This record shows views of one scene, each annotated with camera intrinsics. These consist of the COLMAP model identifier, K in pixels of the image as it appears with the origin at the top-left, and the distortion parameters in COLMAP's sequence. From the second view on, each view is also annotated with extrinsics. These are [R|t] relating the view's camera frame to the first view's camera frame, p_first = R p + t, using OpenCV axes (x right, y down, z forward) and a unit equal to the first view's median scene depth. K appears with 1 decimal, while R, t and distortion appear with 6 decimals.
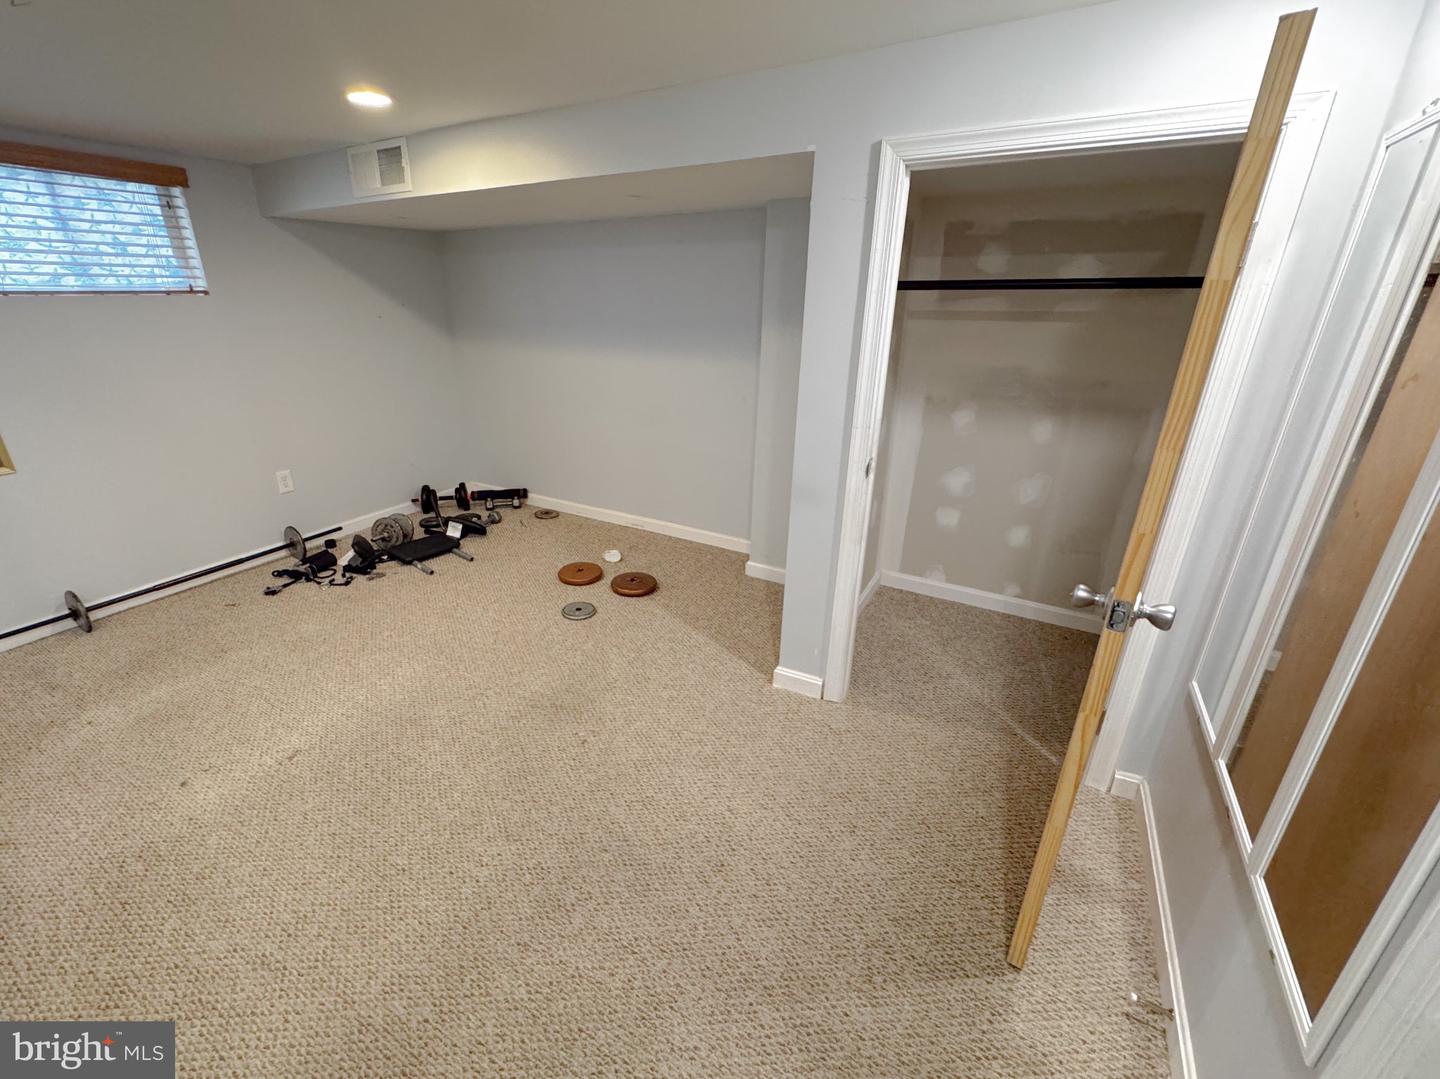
lens RADIAL K [[613.5, 0, 678.1], [0, 613.5, 542.6], [0, 0, 1]] dist [-0.008256, -0.000166]
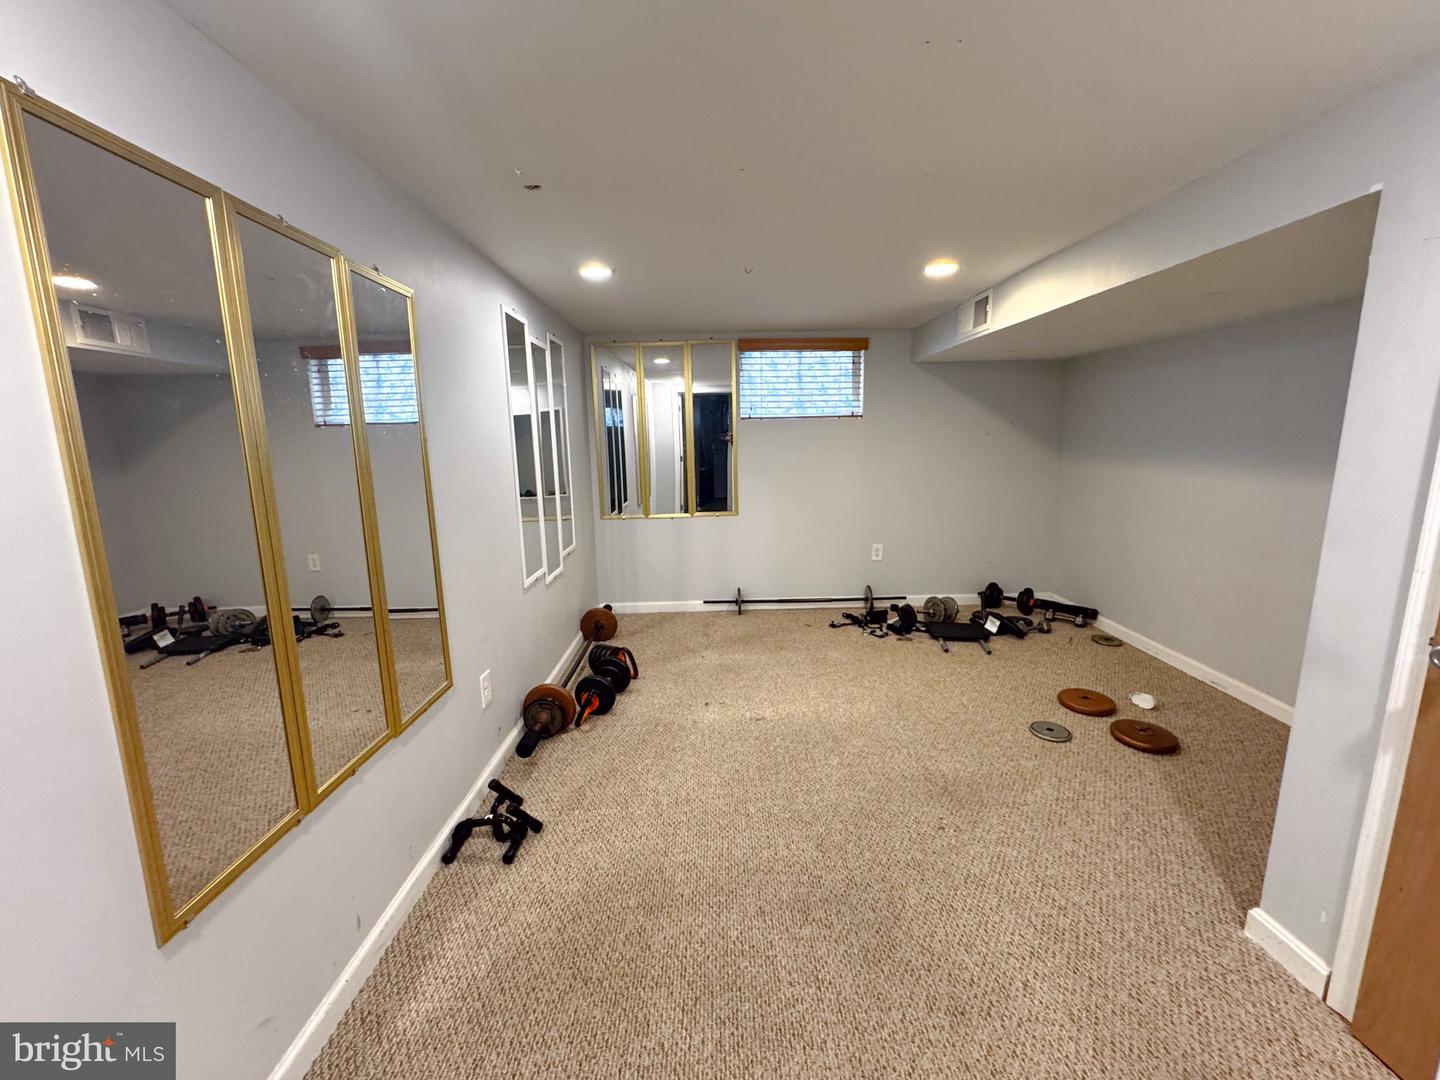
lens RADIAL K [[578.6, 0, 718.3], [0, 578.6, 539.6], [0, 0, 1]] dist [-0.002619, -0.000168]
pose [[0.518560, 0.143138, -0.842975, 0.240102], [-0.303363, 0.952550, -0.024871, 0.009005], [0.799416, 0.268624, 0.537377, 0.056139]]
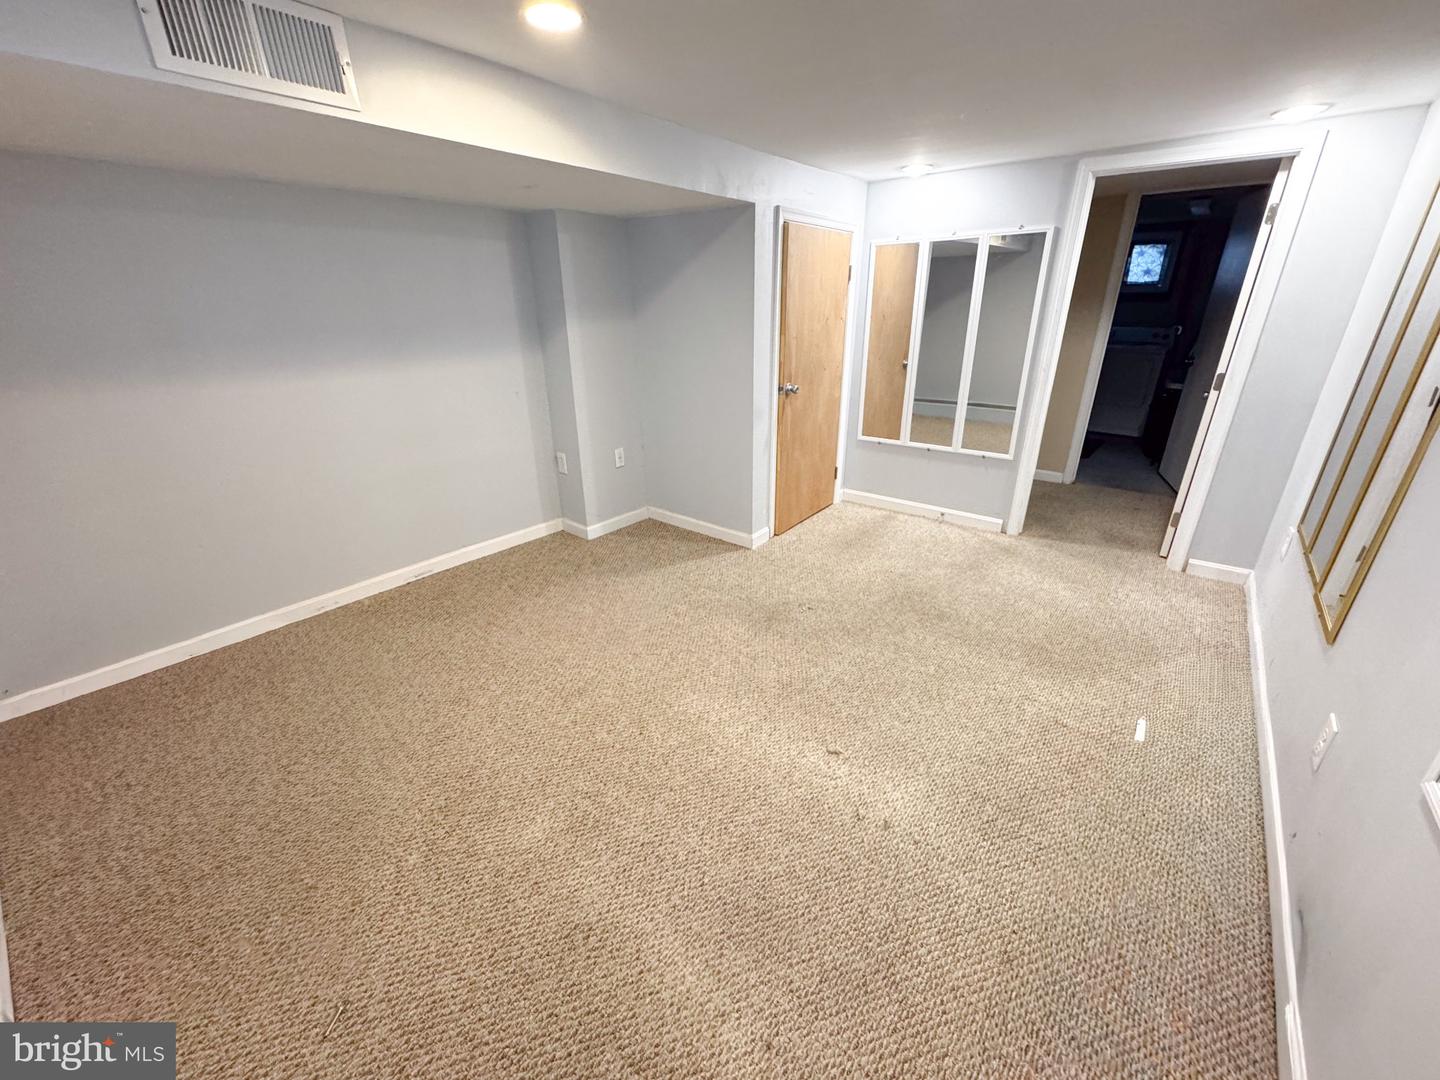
lens RADIAL K [[578.6, 0, 713.7], [0, 578.6, 543.6], [0, 0, 1]] dist [-0.002619, -0.000168]
pose [[0.140400, -0.387641, 0.911056, -0.853847], [0.371486, 0.873570, 0.314443, -0.196929], [-0.917761, 0.294296, 0.266653, 0.511818]]
